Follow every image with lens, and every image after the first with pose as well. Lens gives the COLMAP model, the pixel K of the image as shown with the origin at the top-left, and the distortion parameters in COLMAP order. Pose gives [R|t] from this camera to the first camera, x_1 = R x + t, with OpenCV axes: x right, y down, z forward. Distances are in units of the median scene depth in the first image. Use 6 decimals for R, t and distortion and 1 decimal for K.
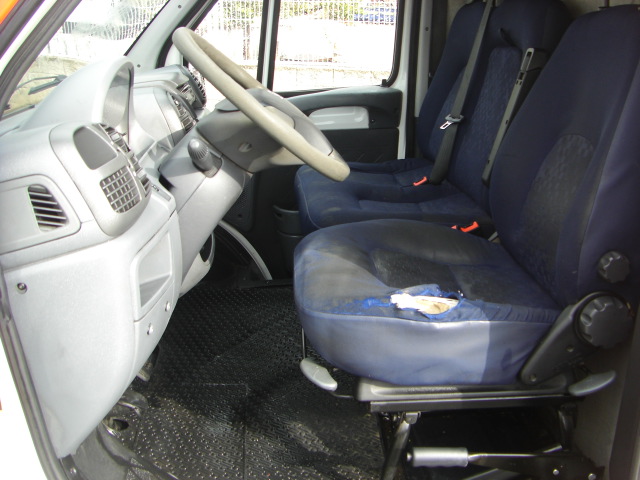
lens RADIAL K [[721.8, 0, 359.1], [0, 721.8, 203.7], [0, 0, 1]] dist [-0.184993, 0.145702]
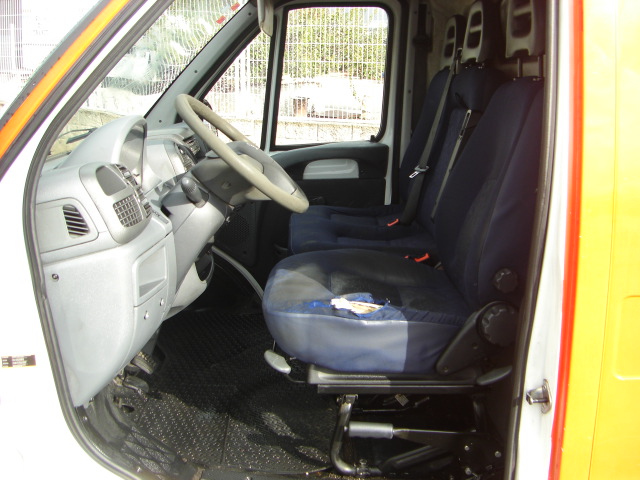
lens RADIAL K [[721.8, 0, 359.1], [0, 721.8, 203.7], [0, 0, 1]] dist [-0.184993, 0.145702]
pose [[0.998889, 0.013633, -0.045103, 0.146363], [-0.017060, 0.996925, -0.076486, 0.051954], [0.043921, 0.077170, 0.996050, -0.302291]]
